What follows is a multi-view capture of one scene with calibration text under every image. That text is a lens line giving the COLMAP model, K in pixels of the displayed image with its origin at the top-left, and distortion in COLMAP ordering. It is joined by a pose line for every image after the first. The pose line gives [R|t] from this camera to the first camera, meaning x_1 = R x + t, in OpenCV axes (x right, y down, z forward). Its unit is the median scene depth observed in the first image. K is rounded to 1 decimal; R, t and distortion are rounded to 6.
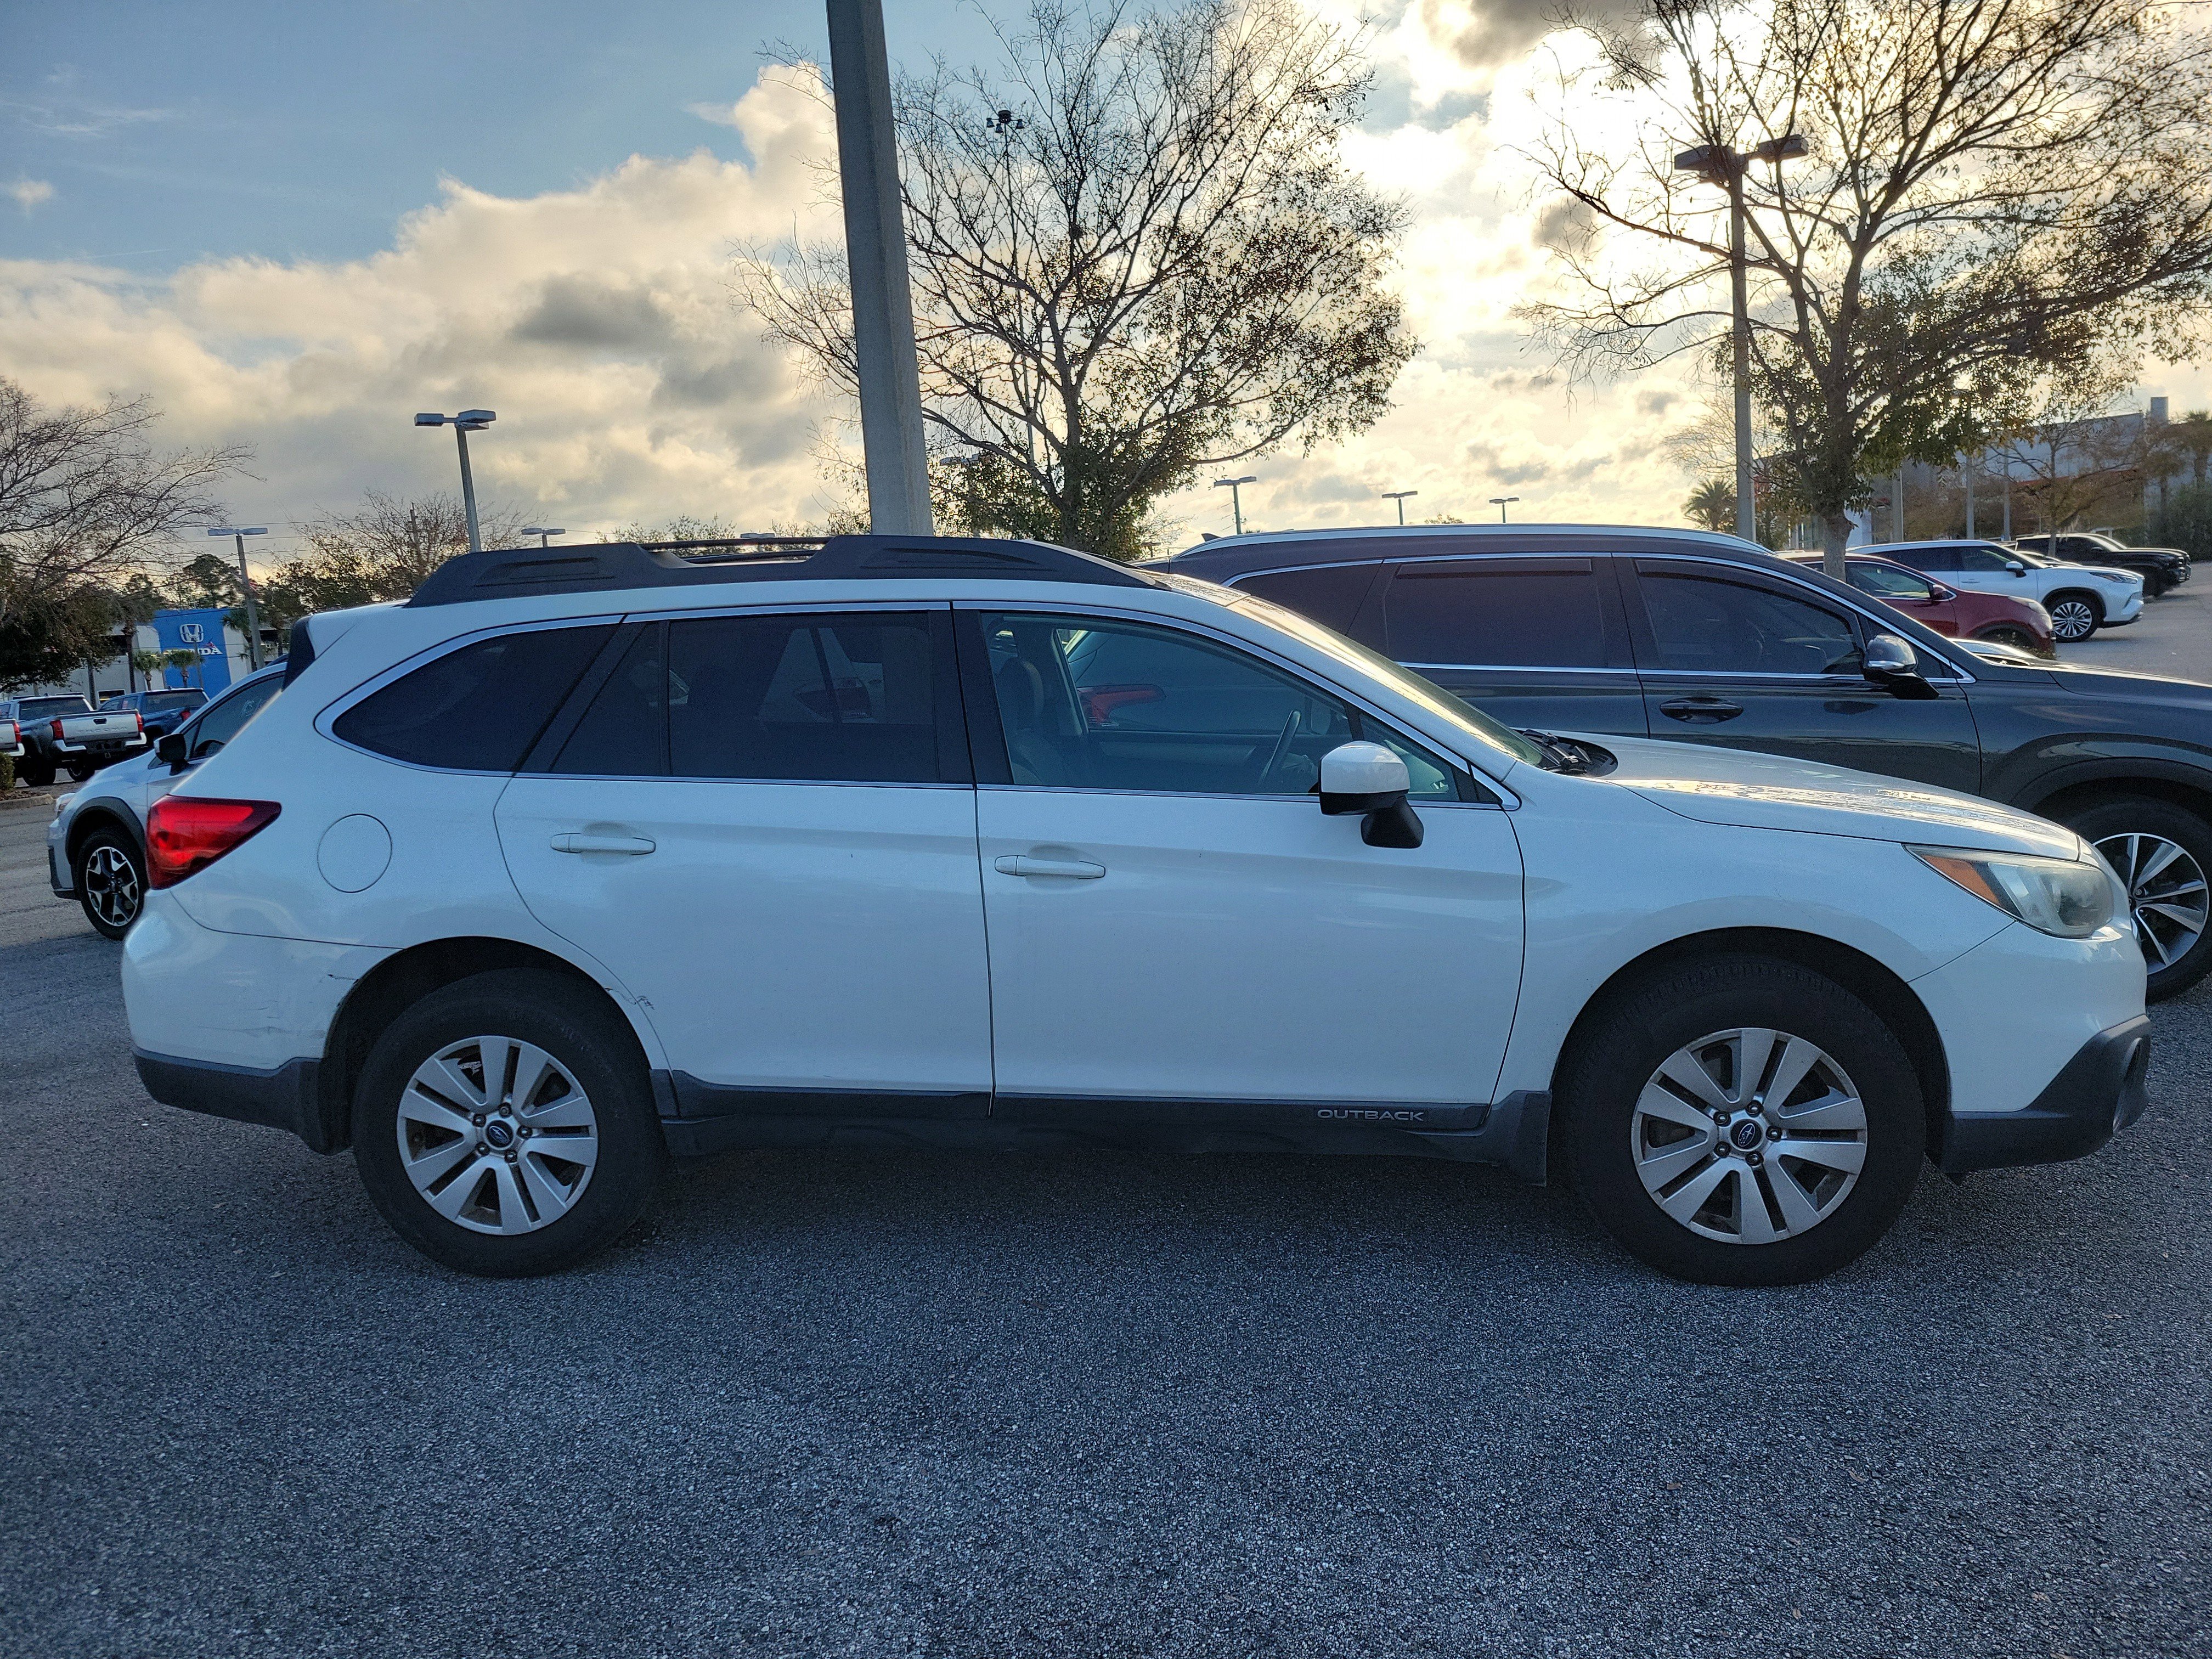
lens RADIAL K [[1639.0, 0, 1106.0], [0, 1639.0, 829.5], [0, 0, 1]] dist [0.062929, -0.043892]
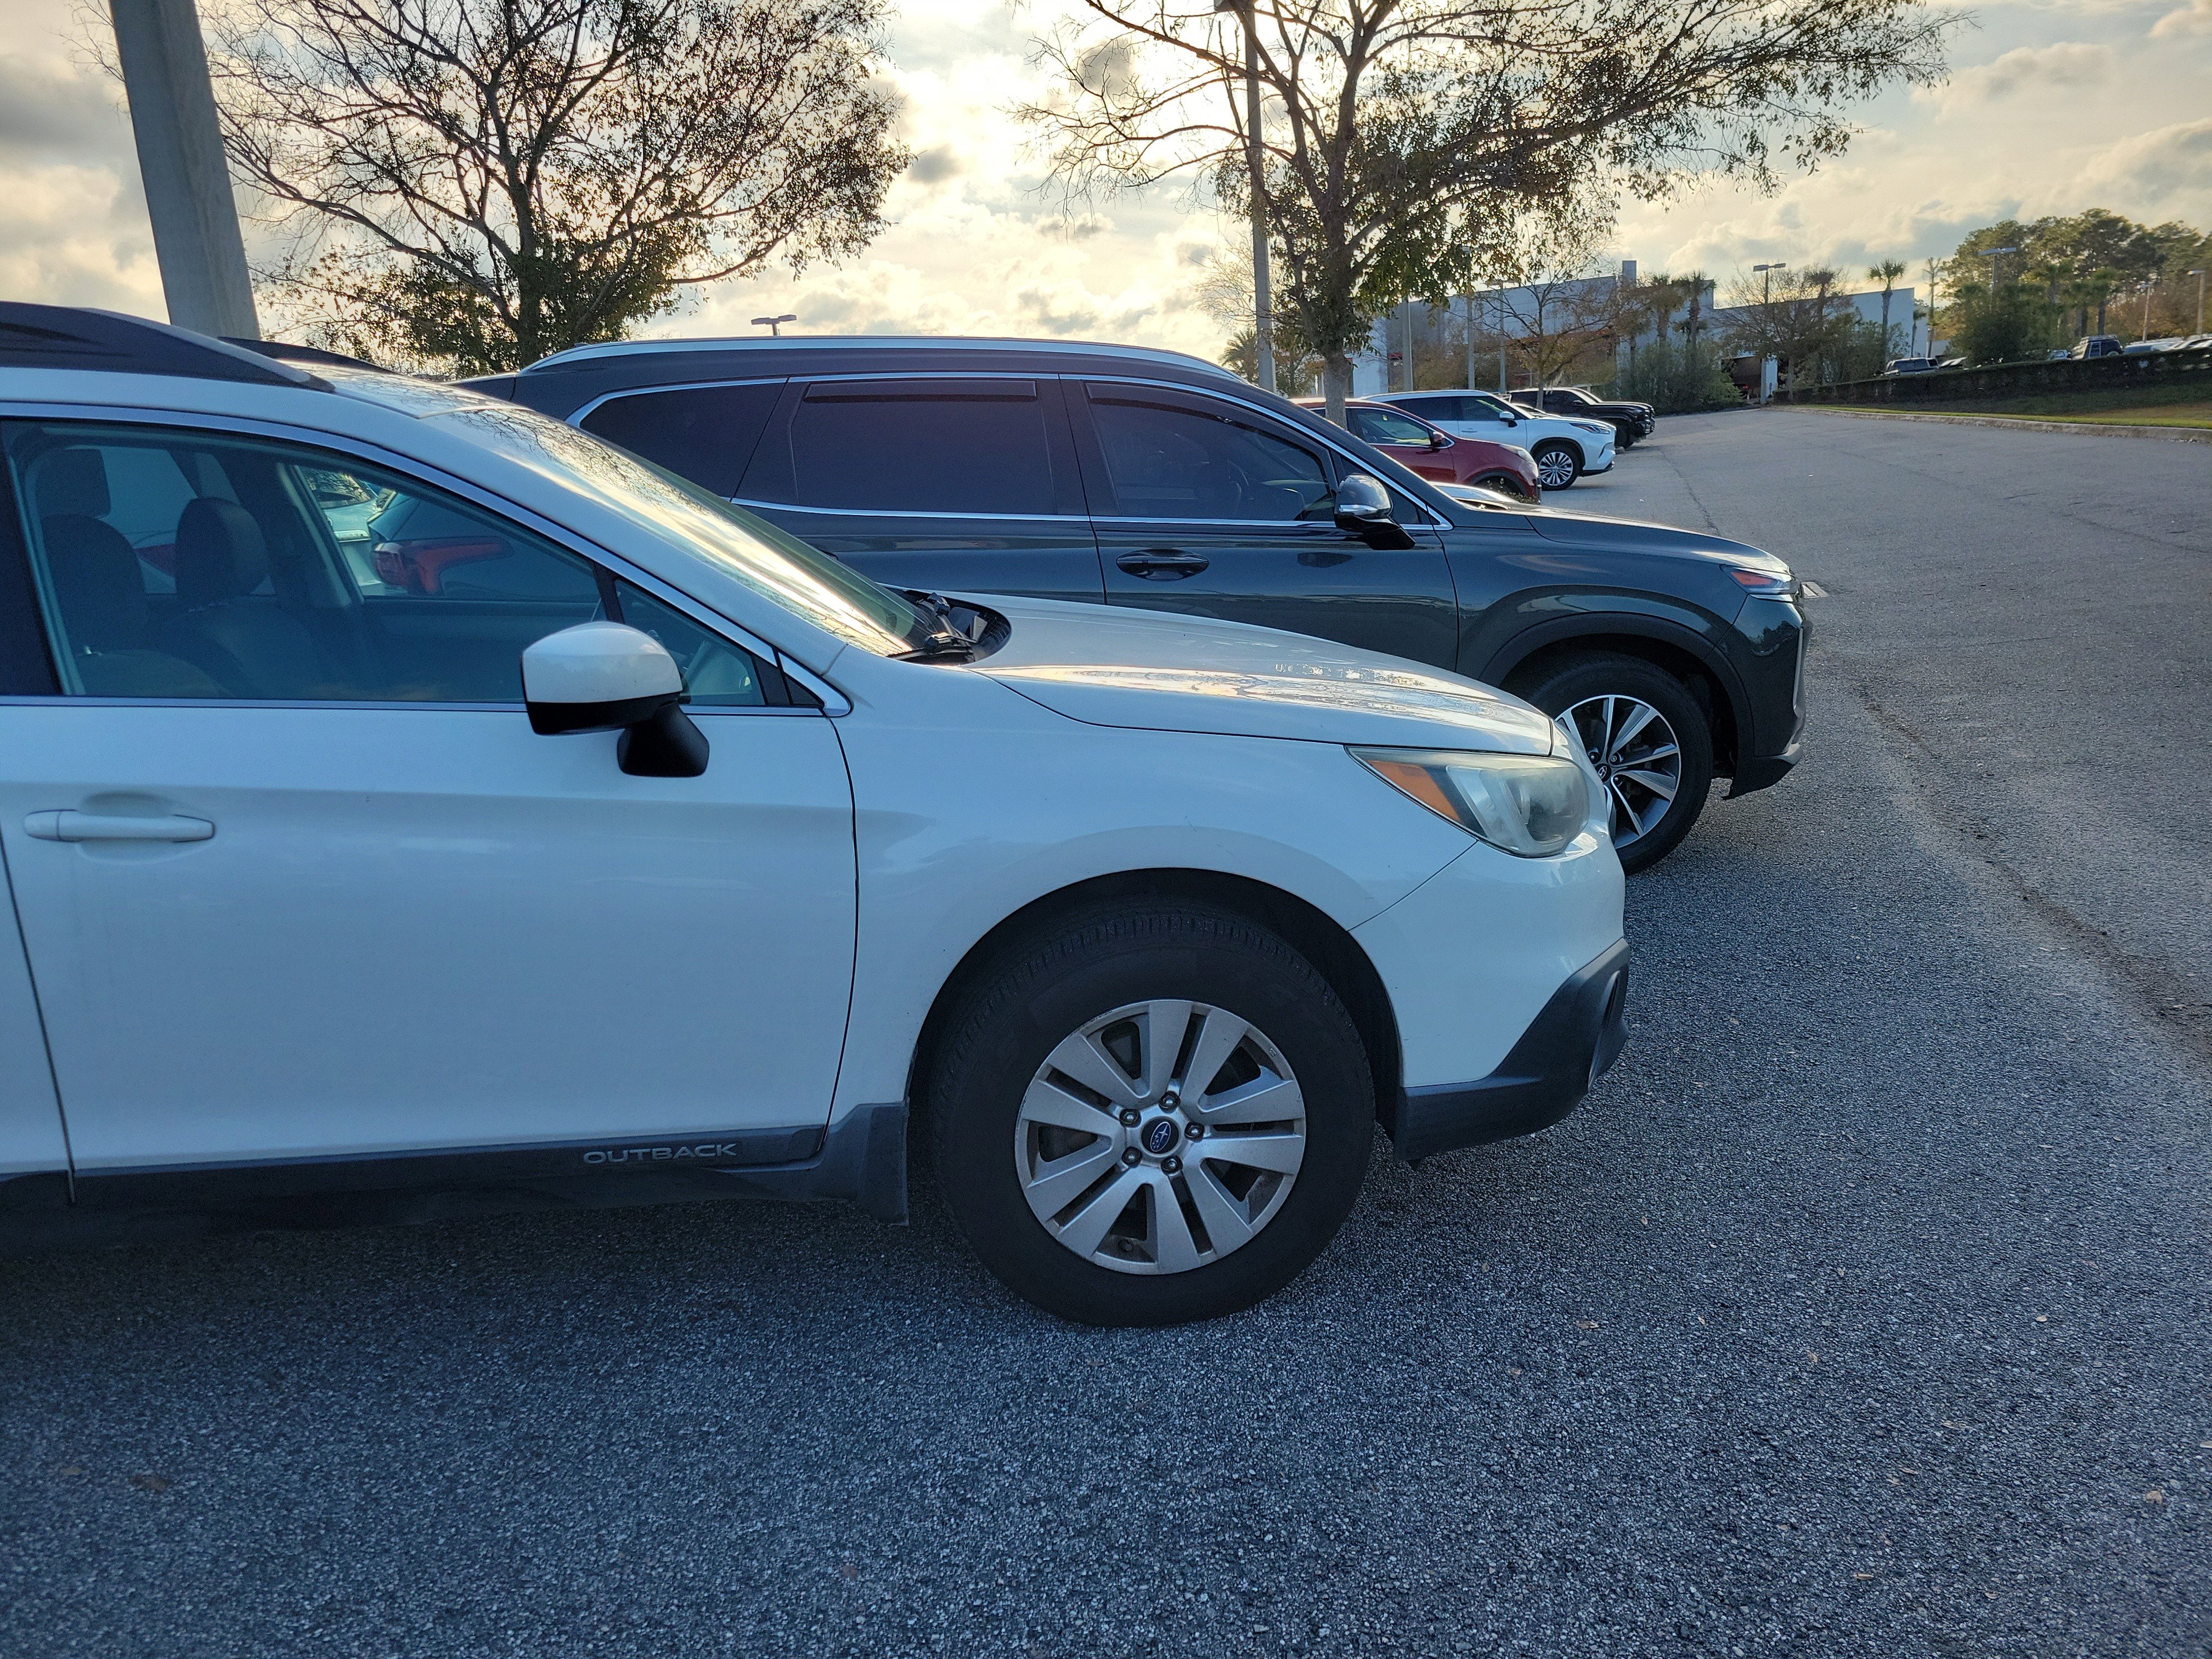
lens RADIAL K [[1658.6, 0, 1059.0], [0, 1658.6, 835.7], [0, 0, 1]] dist [0.060001, -0.033379]
pose [[0.971673, -0.049799, 0.231025, 0.100825], [0.028776, 0.995204, 0.093490, -0.014487], [-0.234573, -0.084194, 0.968446, 0.166746]]
